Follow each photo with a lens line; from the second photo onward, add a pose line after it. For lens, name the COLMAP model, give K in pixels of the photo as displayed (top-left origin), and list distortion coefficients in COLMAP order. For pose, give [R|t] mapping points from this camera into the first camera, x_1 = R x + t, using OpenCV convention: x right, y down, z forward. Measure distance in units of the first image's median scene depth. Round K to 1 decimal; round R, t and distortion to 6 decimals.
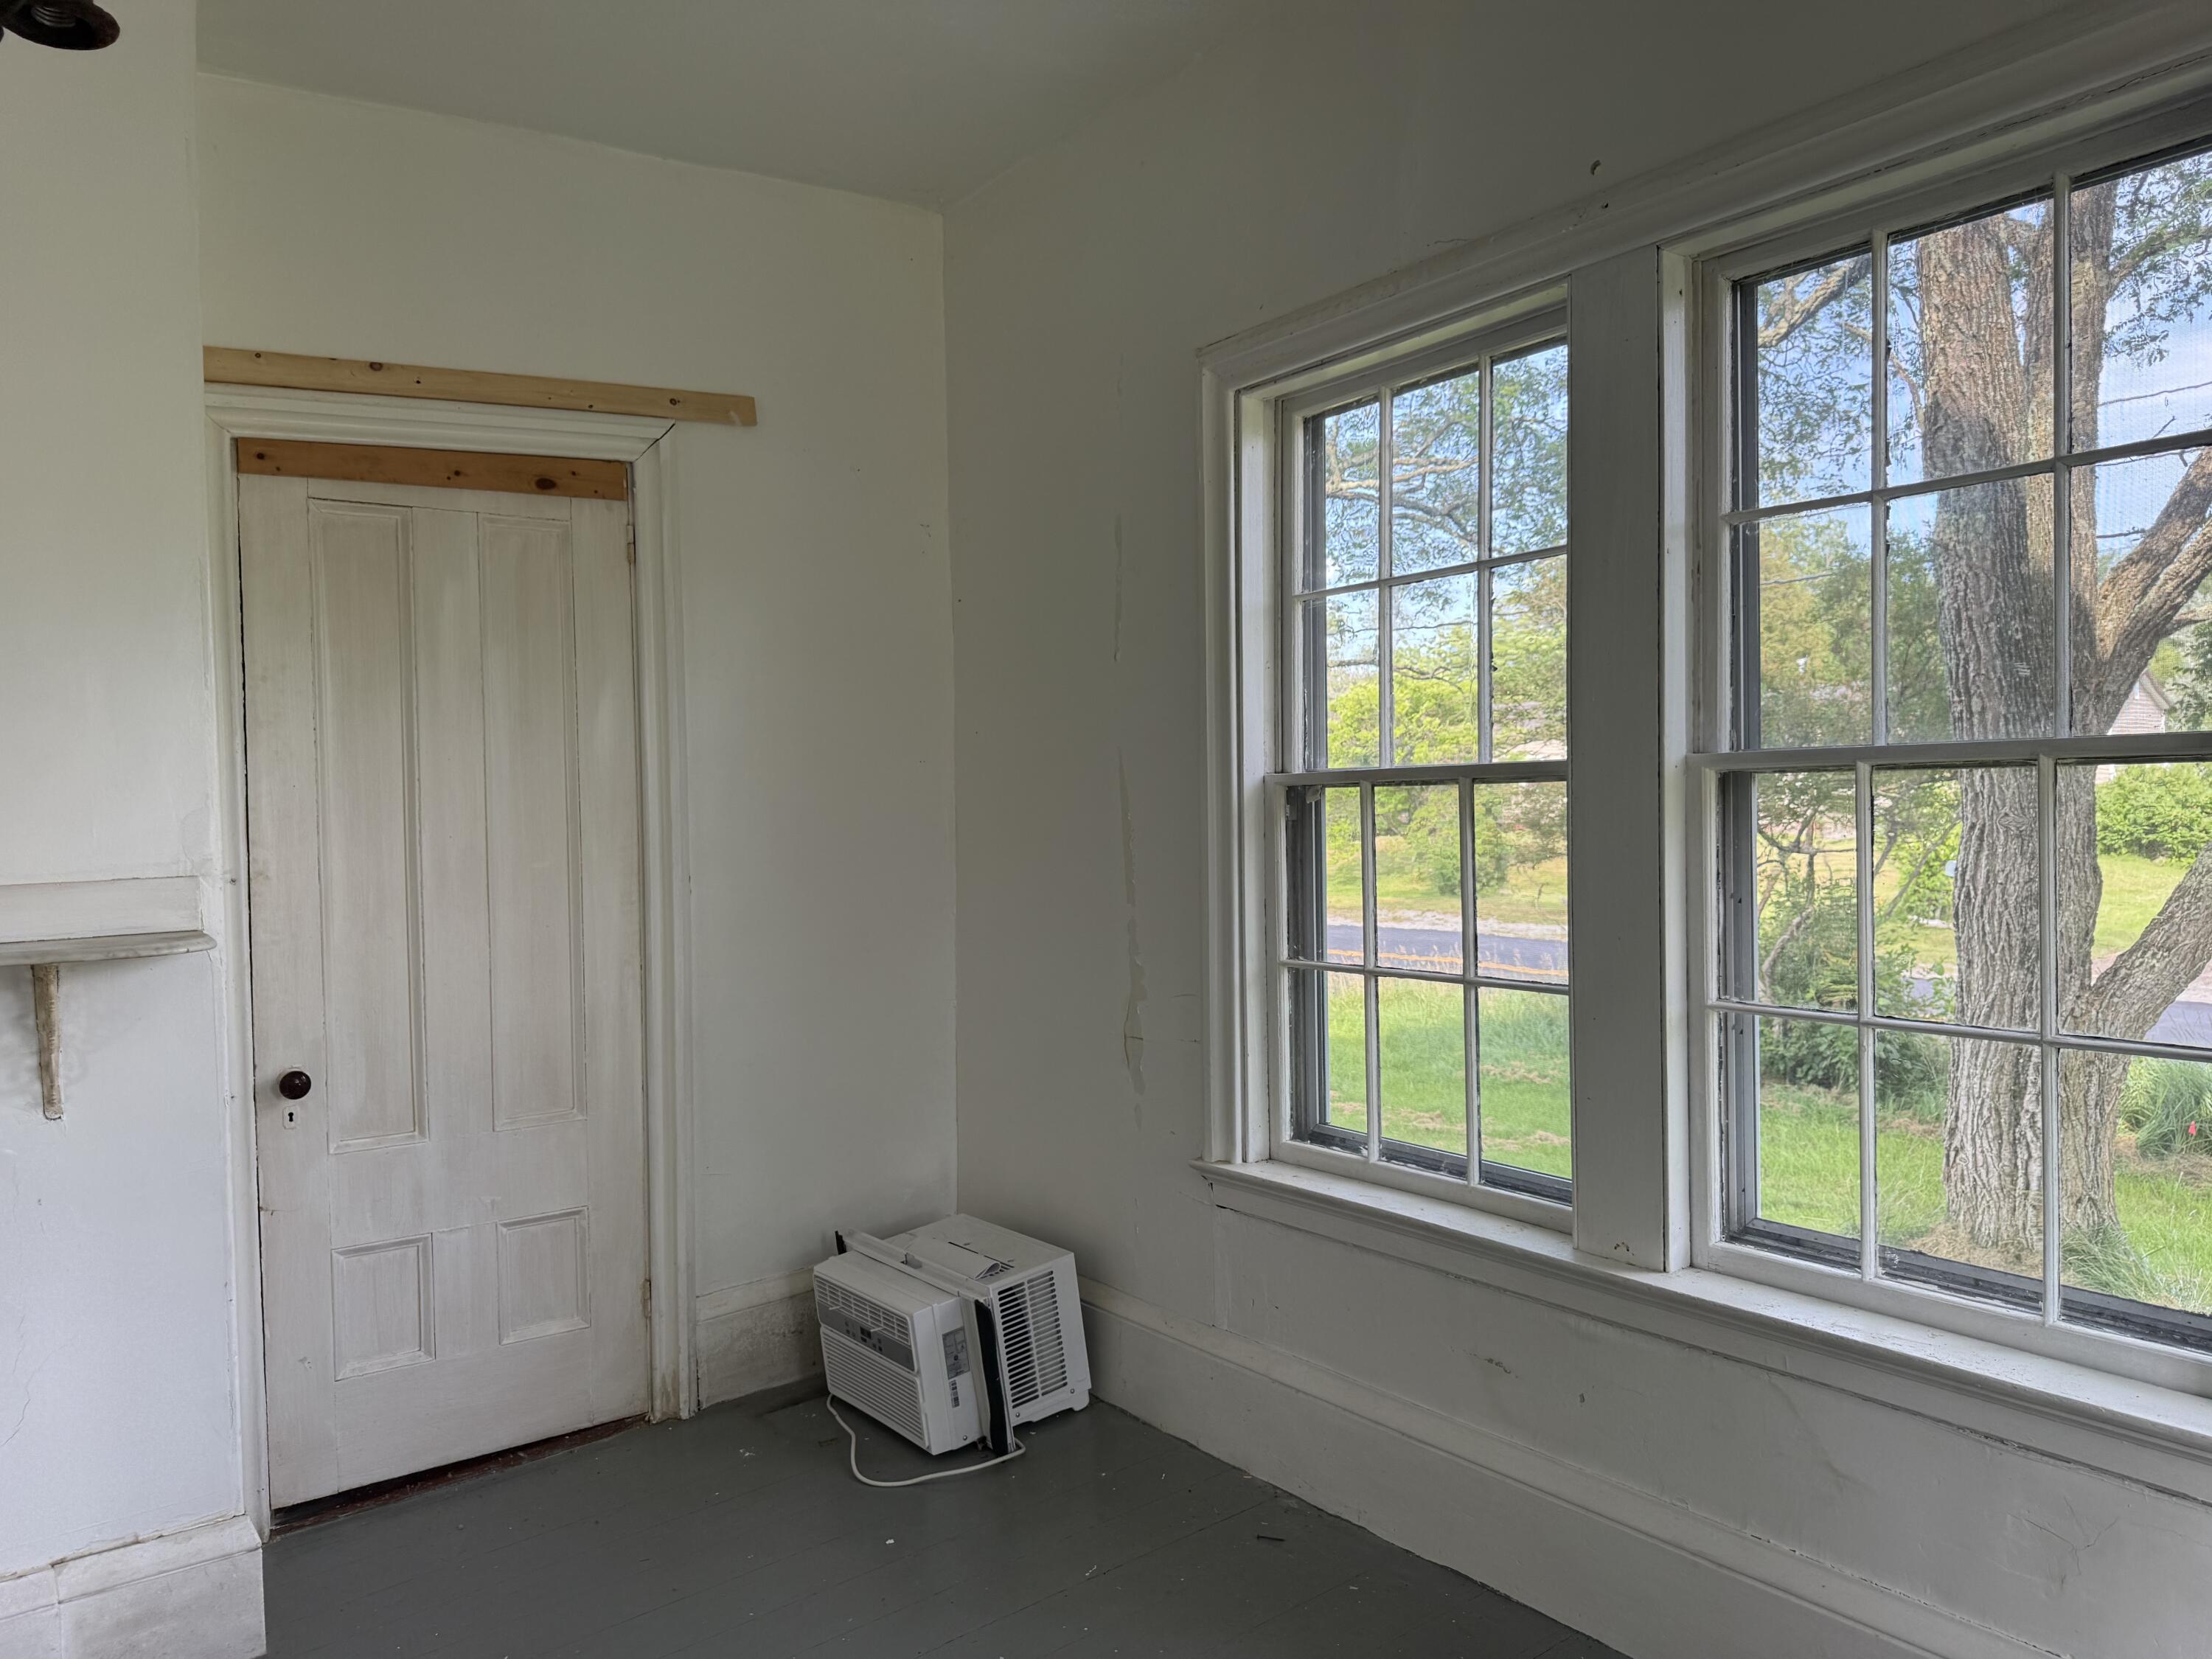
lens RADIAL K [[1526.2, 0, 1107.4], [0, 1526.2, 819.3], [0, 0, 1]] dist [0.118379, -0.218225]
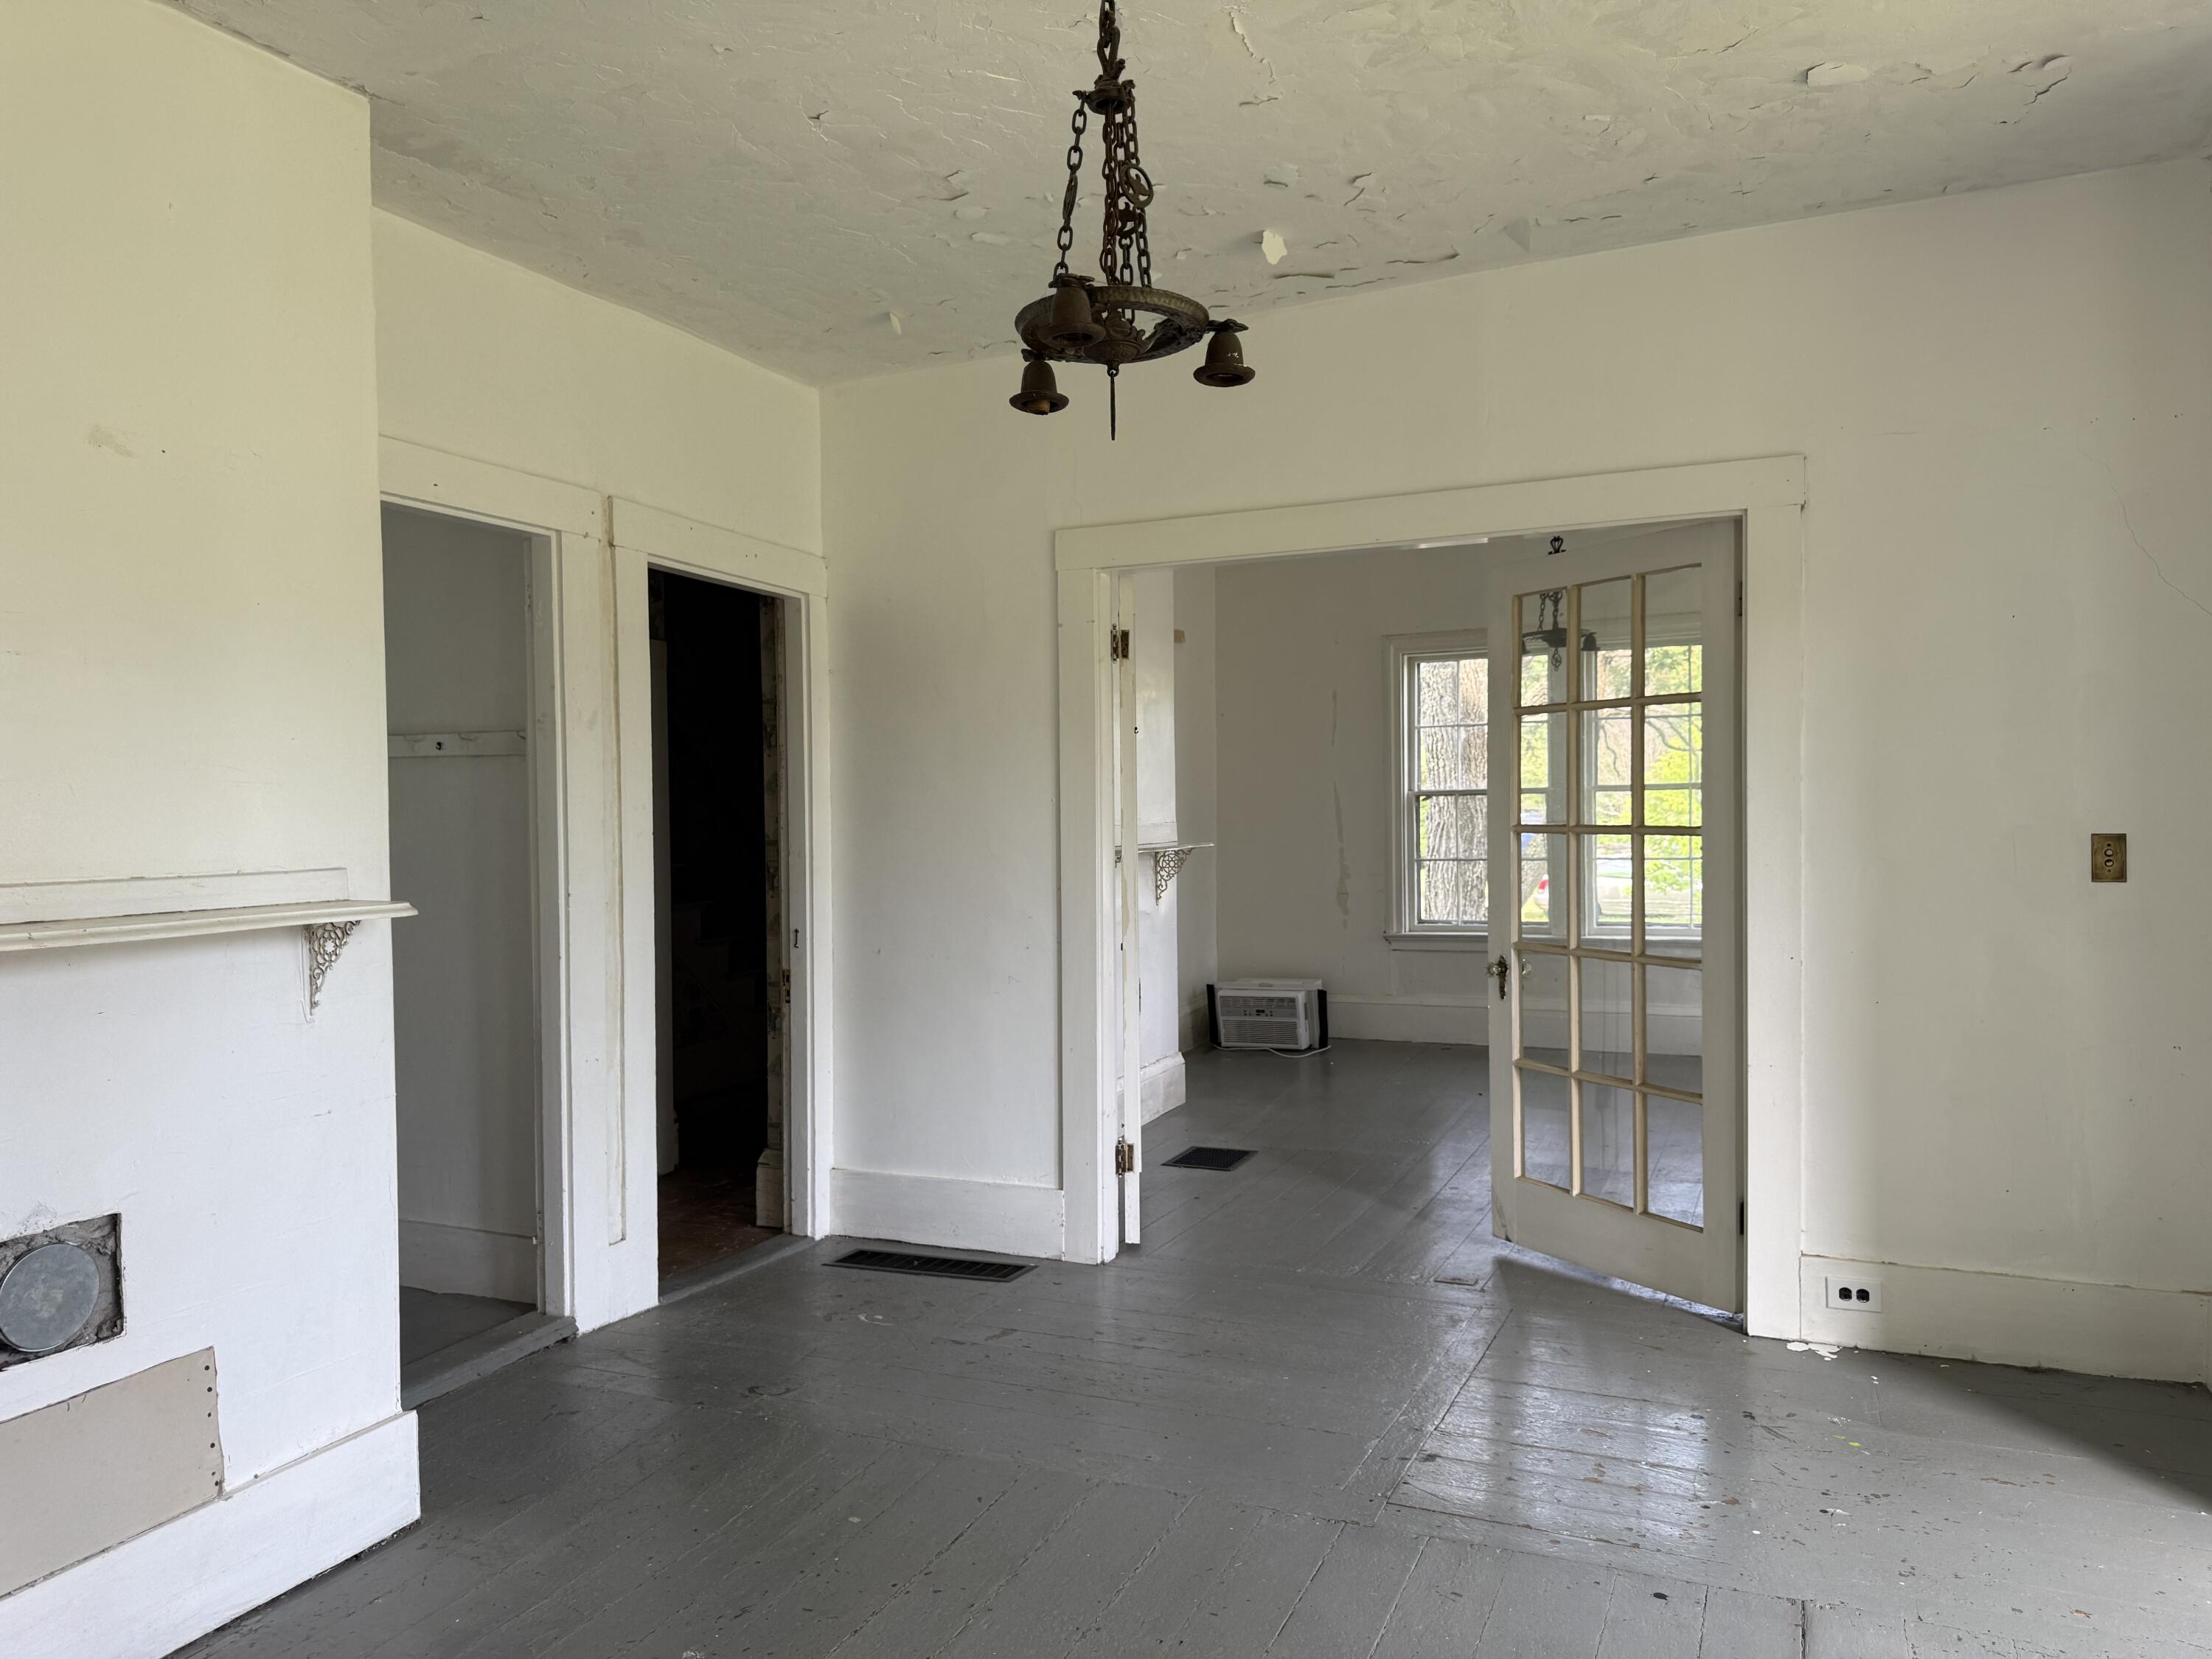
lens RADIAL K [[1526.2, 0, 1107.4], [0, 1526.2, 819.3], [0, 0, 1]] dist [0.118379, -0.218225]
pose [[0.875622, -0.001342, 0.482996, -1.691846], [0.010928, 0.999795, -0.017033, 0.060152], [-0.482874, 0.020192, 0.875457, -1.150163]]
